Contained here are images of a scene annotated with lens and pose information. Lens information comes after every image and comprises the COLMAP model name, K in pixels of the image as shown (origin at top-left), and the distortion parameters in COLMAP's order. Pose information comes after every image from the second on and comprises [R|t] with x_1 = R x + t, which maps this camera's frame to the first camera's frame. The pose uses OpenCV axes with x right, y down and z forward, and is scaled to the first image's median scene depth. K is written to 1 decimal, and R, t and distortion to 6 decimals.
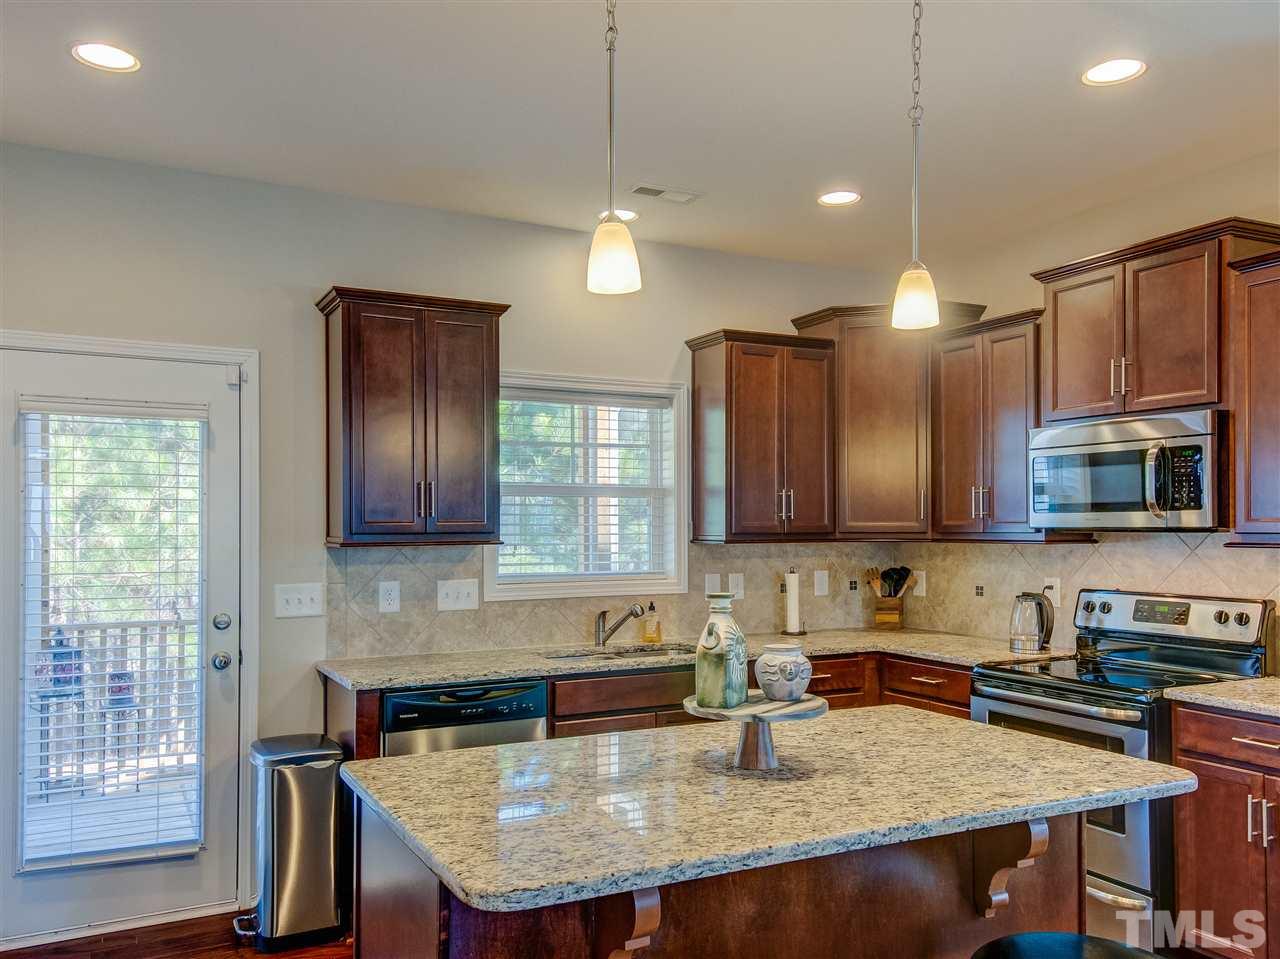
lens RADIAL K [[1022.1, 0, 630.7], [0, 1022.1, 487.9], [0, 0, 1]] dist [0.036629, -0.024788]
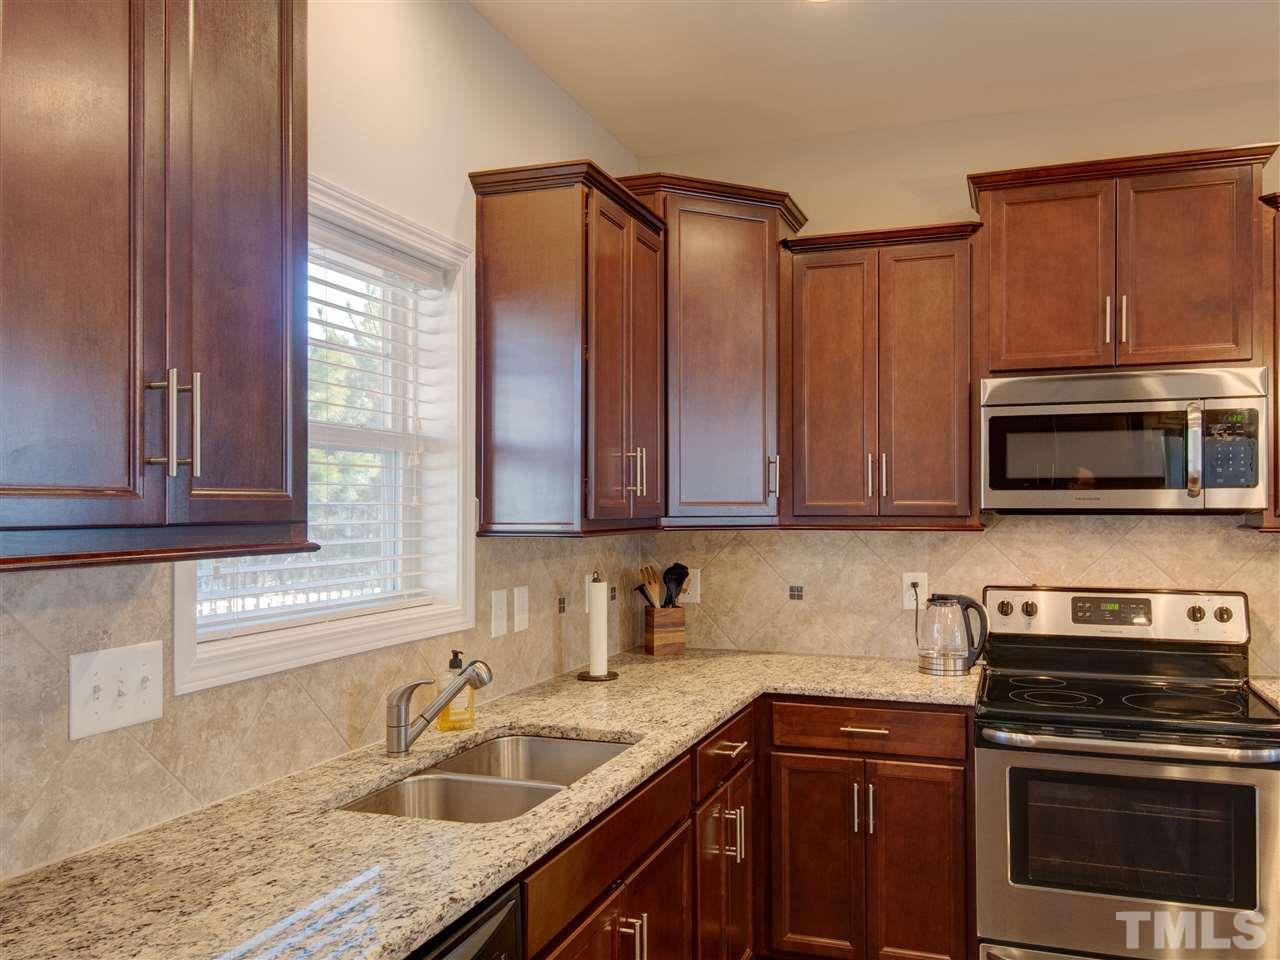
lens RADIAL K [[1022.1, 0, 643.5], [0, 1022.1, 485.8], [0, 0, 1]] dist [0.036629, -0.024788]
pose [[0.715987, 0.016250, 0.697924, -0.290328], [-0.027088, 0.999623, 0.004514, 0.022900], [-0.697587, -0.022137, 0.716158, 0.584269]]
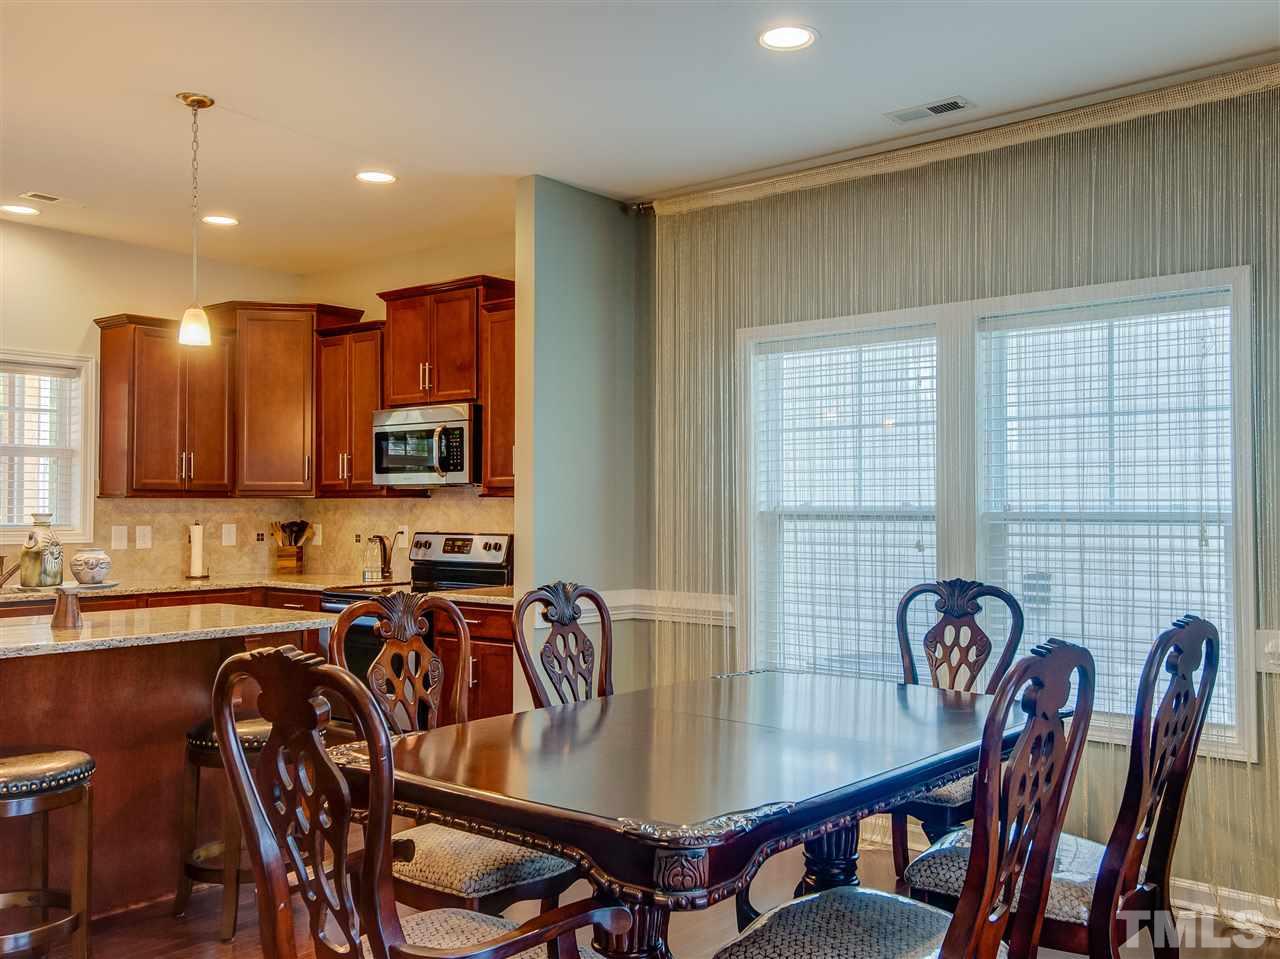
lens RADIAL K [[1183.1, 0, 702.8], [0, 1183.1, 467.9], [0, 0, 1]] dist [0.016041, 0.004800]
pose [[0.904164, 0.019058, 0.426760, 0.111802], [-0.020466, 0.999790, -0.001287, 0.009041], [-0.426695, -0.007570, 0.904364, -0.515964]]
